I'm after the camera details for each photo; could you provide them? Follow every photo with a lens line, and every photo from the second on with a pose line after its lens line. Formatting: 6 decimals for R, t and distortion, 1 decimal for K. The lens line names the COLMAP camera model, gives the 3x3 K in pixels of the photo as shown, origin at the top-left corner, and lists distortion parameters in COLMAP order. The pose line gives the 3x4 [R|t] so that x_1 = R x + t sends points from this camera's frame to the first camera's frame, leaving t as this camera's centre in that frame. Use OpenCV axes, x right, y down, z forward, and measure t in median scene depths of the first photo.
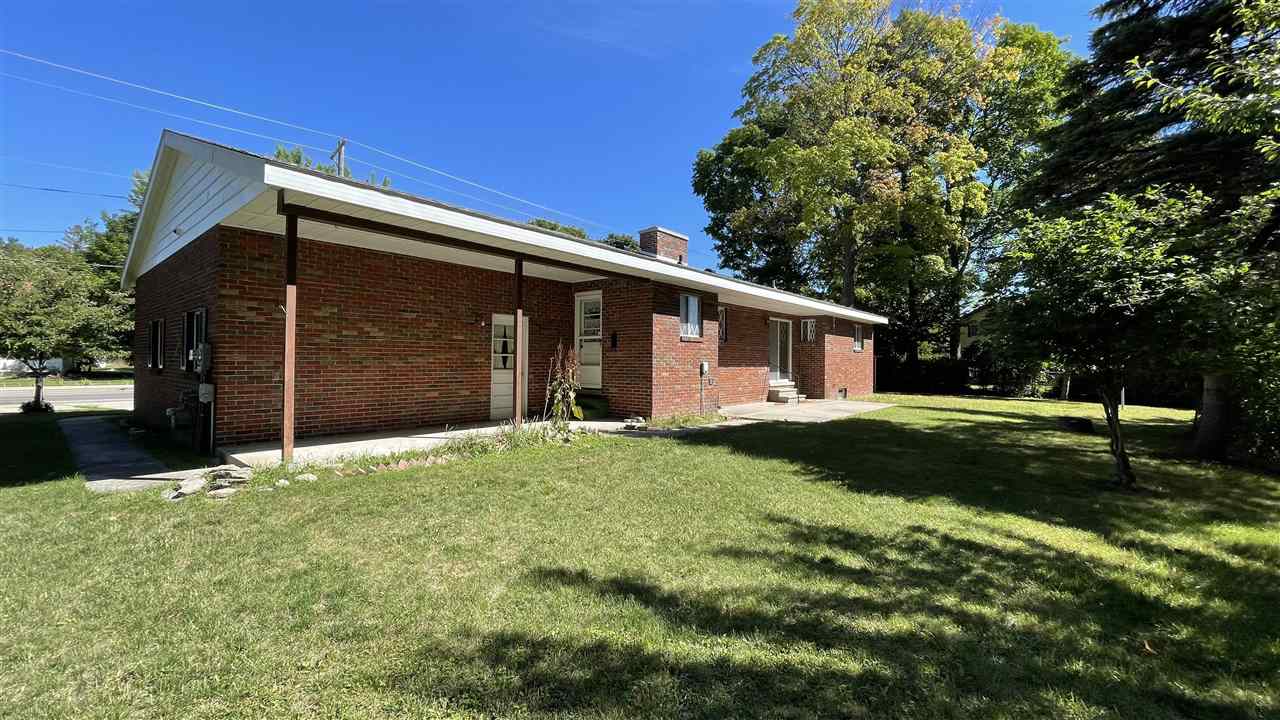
lens RADIAL K [[520.8, 0, 638.5], [0, 520.8, 357.3], [0, 0, 1]] dist [-0.006614, 0.003175]
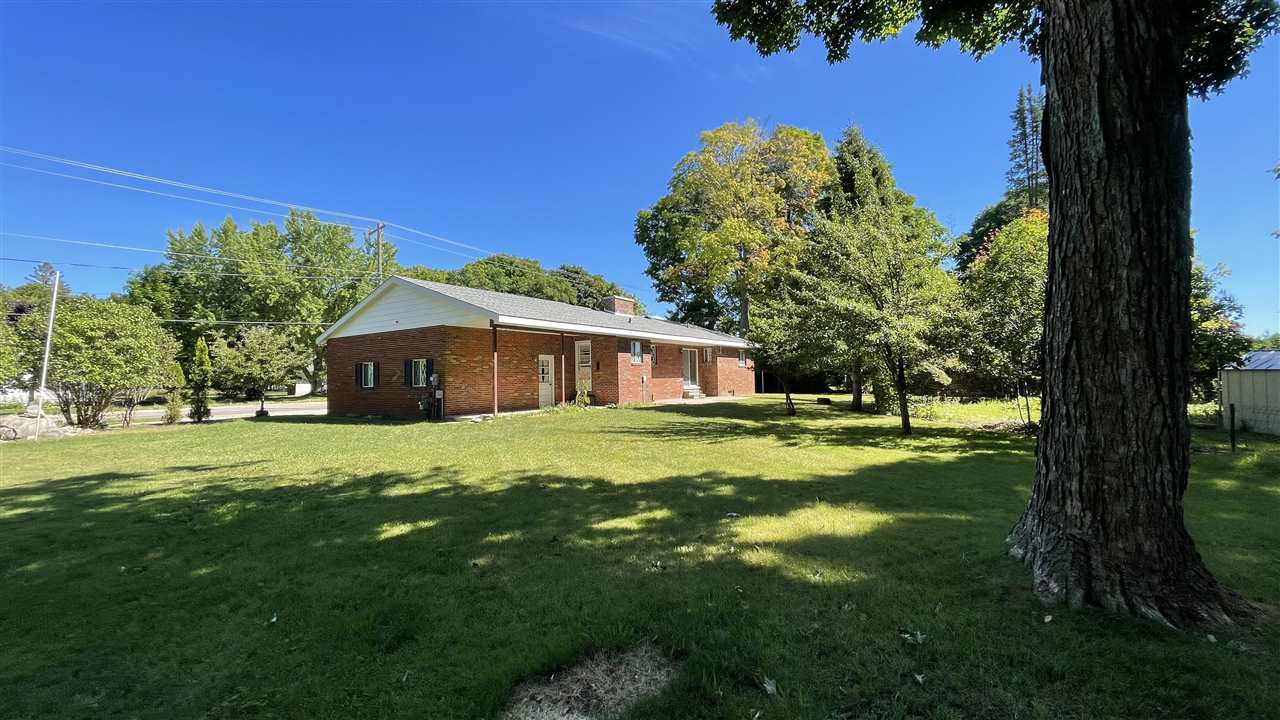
lens RADIAL K [[520.8, 0, 639.3], [0, 520.8, 364.9], [0, 0, 1]] dist [-0.006614, 0.003175]
pose [[0.994156, -0.027705, 0.104342, -0.069246], [0.029362, 0.999465, -0.014386, -0.003052], [-0.103888, 0.017366, 0.994437, -0.691718]]
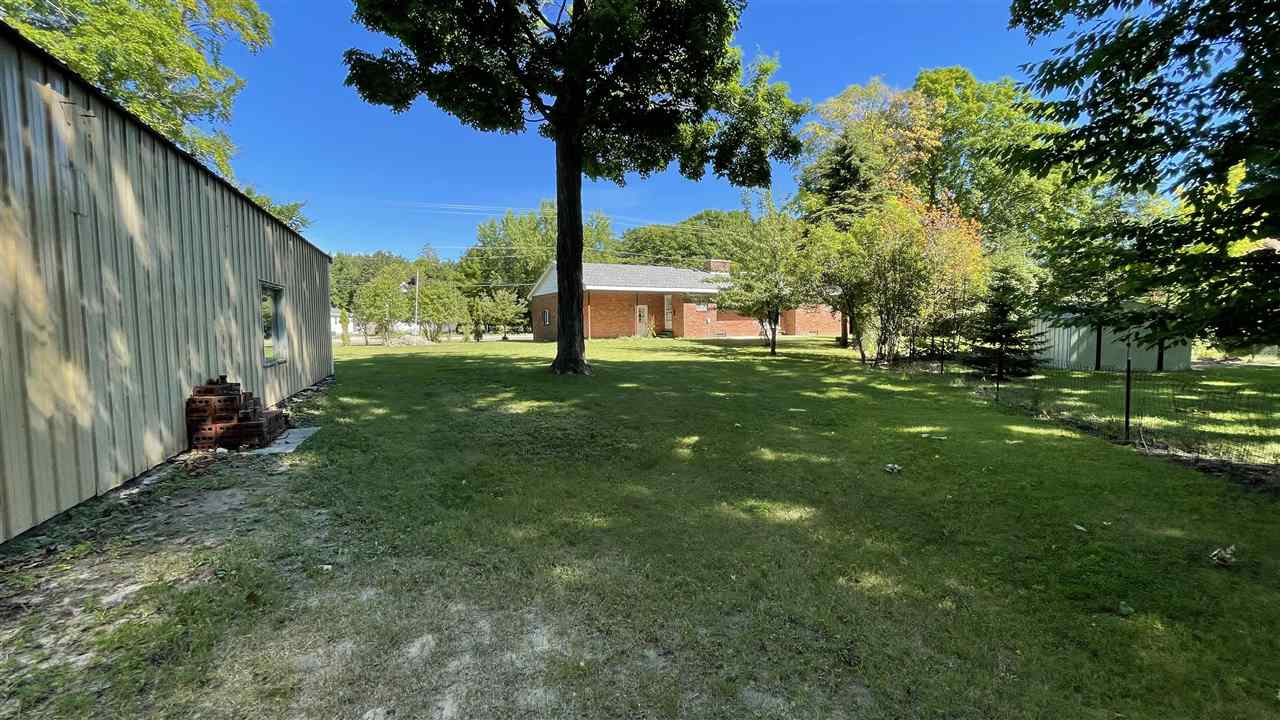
lens RADIAL K [[520.8, 0, 639.0], [0, 520.8, 354.7], [0, 0, 1]] dist [-0.006614, 0.003175]
pose [[0.930220, -0.000669, -0.367002, 0.609167], [0.026156, 0.997576, 0.064479, 0.008895], [0.366070, -0.069579, 0.927983, -1.305565]]
